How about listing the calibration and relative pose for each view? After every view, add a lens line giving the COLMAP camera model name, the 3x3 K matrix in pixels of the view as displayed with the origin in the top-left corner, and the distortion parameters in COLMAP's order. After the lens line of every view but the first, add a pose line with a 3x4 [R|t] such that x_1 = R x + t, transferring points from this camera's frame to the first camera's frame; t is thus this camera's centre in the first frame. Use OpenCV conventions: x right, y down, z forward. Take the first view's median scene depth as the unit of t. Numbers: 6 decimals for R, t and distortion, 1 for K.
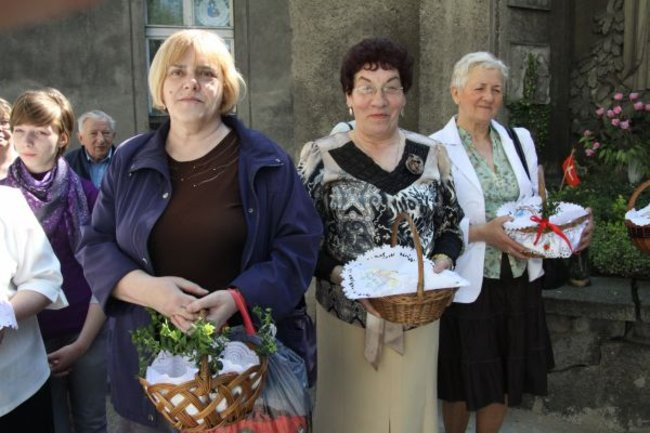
lens RADIAL K [[584.1, 0, 329.0], [0, 584.1, 214.0], [0, 0, 1]] dist [-0.070762, 0.072124]
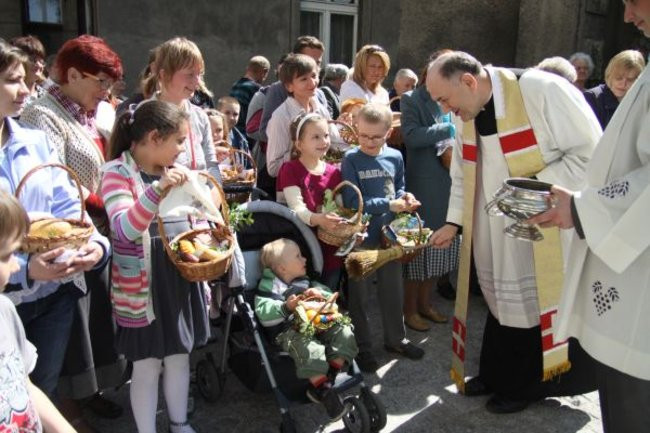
lens RADIAL K [[584.1, 0, 318.7], [0, 584.1, 214.1], [0, 0, 1]] dist [-0.070762, 0.072124]
pose [[0.987568, 0.015779, 0.156397, -0.480643], [-0.025966, 0.997656, 0.063308, 0.068974], [-0.155031, -0.066581, 0.985663, -0.315276]]
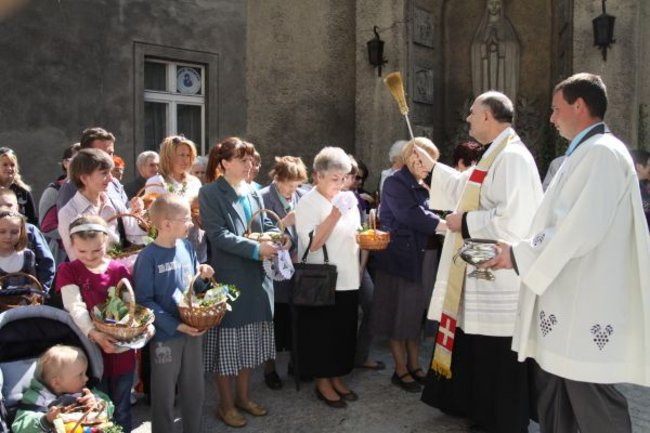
lens RADIAL K [[584.1, 0, 325.2], [0, 584.1, 213.1], [0, 0, 1]] dist [-0.070762, 0.072124]
pose [[0.931961, 0.001796, 0.362555, -0.416788], [0.029601, 0.996272, -0.081027, 0.063804], [-0.361349, 0.086246, 0.928433, -0.327133]]
